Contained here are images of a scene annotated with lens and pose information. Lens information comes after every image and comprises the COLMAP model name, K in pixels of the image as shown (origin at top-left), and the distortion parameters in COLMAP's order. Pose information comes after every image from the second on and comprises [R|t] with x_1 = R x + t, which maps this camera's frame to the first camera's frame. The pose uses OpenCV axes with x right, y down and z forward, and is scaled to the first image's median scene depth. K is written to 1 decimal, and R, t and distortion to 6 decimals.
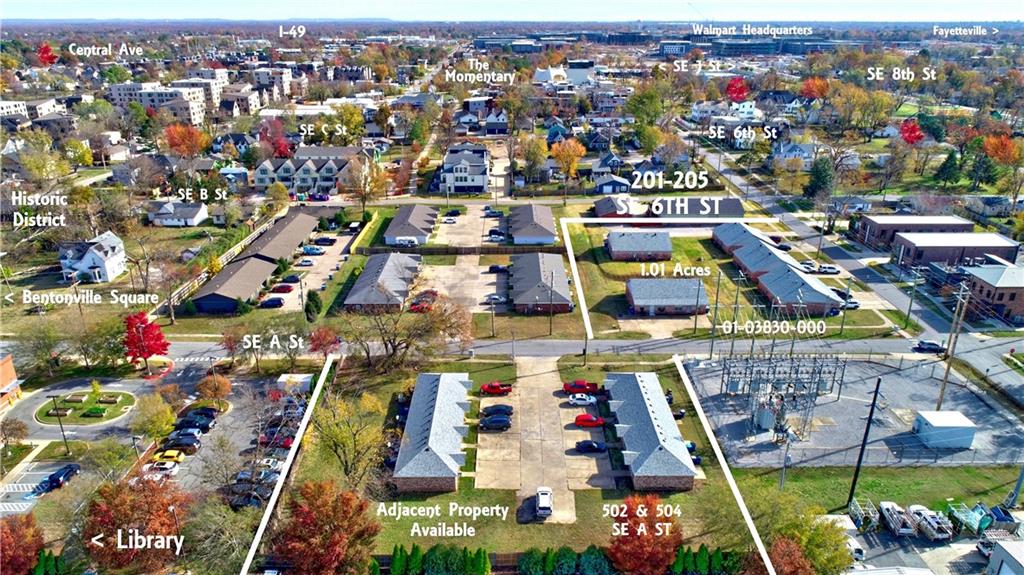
lens RADIAL K [[689.4, 0, 512.0], [0, 689.4, 287.5], [0, 0, 1]] dist [-0.001604, -0.002825]
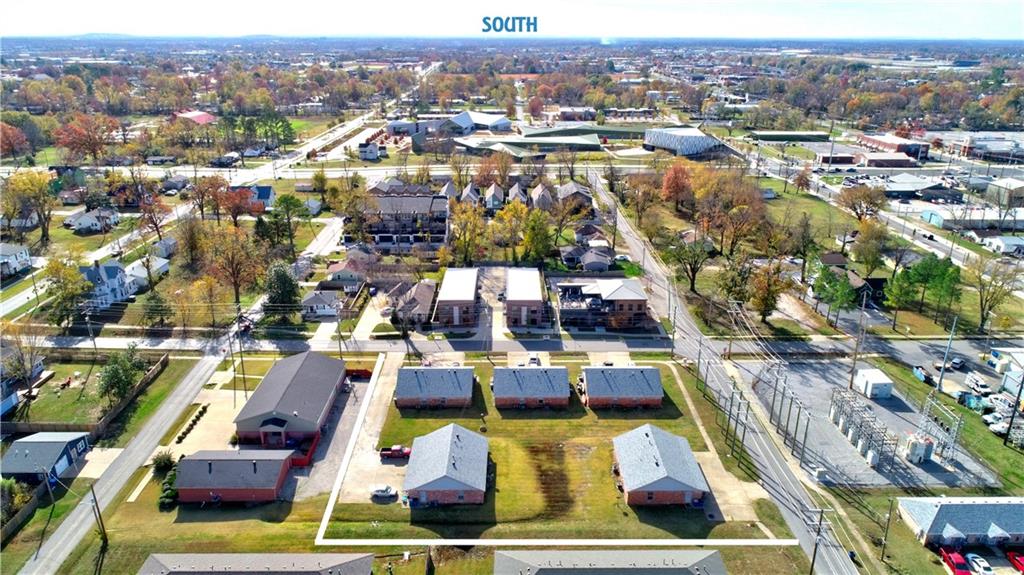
lens RADIAL K [[689.4, 0, 512.0], [0, 689.4, 287.5], [0, 0, 1]] dist [-0.001604, -0.002825]
pose [[0.000816, -0.347314, 0.937749, -0.309457], [0.362527, 0.874060, 0.323410, -0.334309], [-0.931973, 0.339695, 0.126624, 0.680969]]
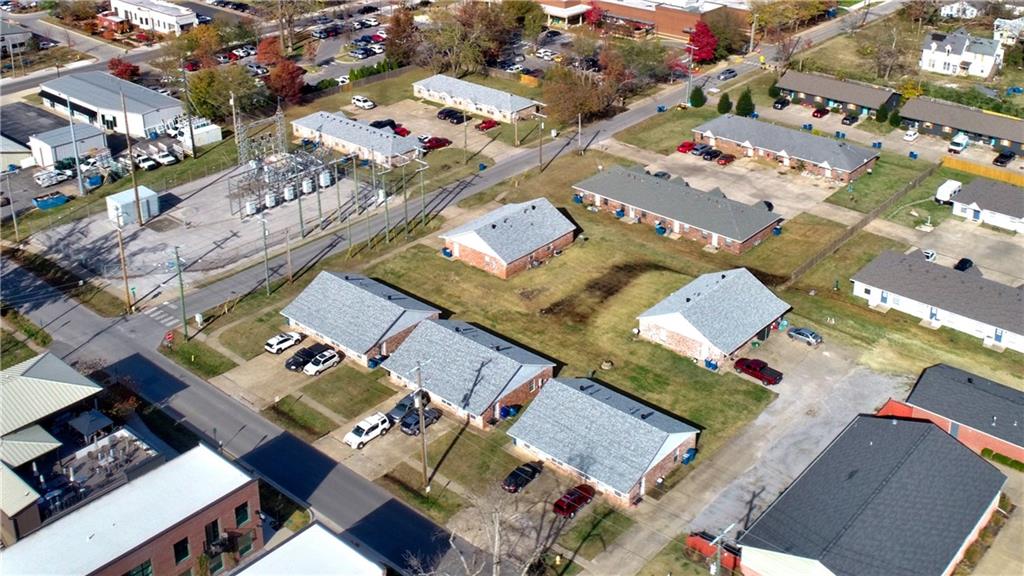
lens RADIAL K [[1032.3, 0, 559.5], [0, 1032.3, 286.8], [0, 0, 1]] dist [0.009534, -0.019998]
pose [[-0.641805, 0.357954, -0.678200, 0.622209], [-0.286563, 0.708365, 0.645059, -0.432620], [0.711314, 0.608349, -0.352056, 0.985663]]
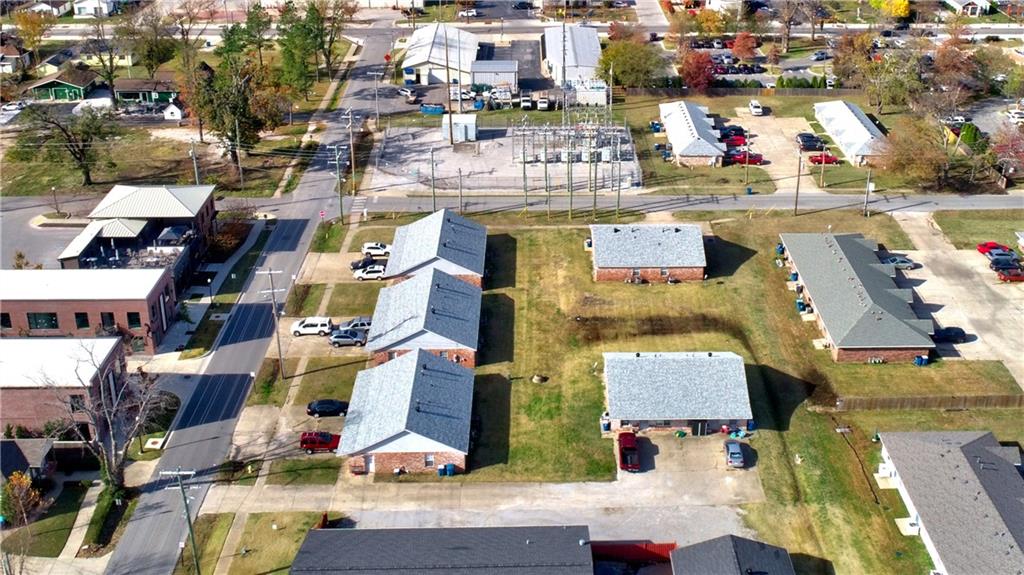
lens RADIAL K [[1032.3, 0, 559.5], [0, 1032.3, 286.3], [0, 0, 1]] dist [0.009534, -0.019998]
pose [[-0.999712, 0.001696, -0.023954, 0.228086], [-0.017156, 0.647537, 0.761841, -0.501611], [0.016804, 0.762032, -0.647321, 1.157106]]
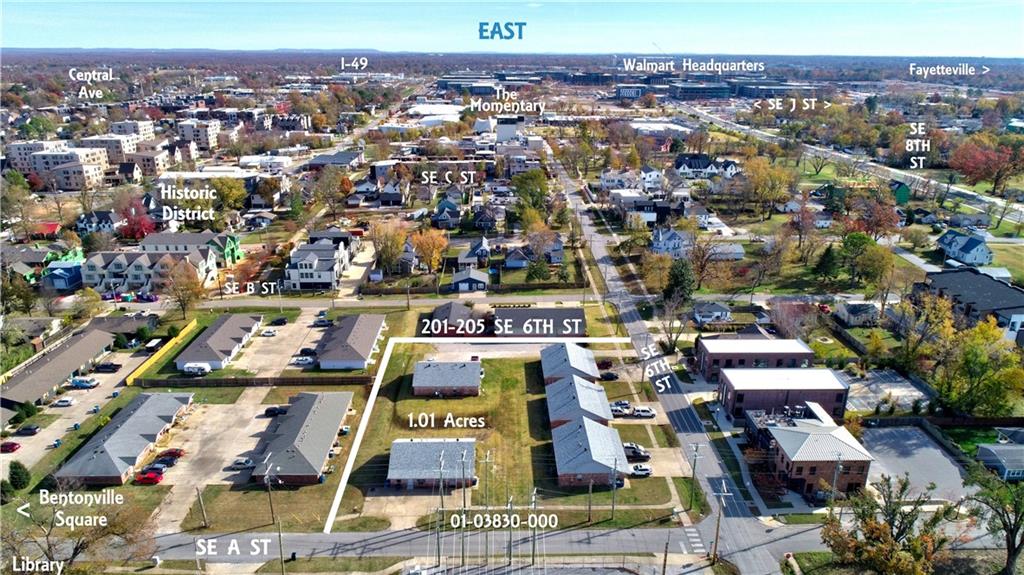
lens RADIAL K [[682.1, 0, 512.0], [0, 682.1, 287.5], [0, 0, 1]] dist [-0.002883, 0.000756]
pose [[0.999780, 0.000096, 0.020976, 0.209686], [0.000679, 0.999318, -0.036913, -0.121532], [-0.020965, 0.036919, 0.999098, 0.084021]]
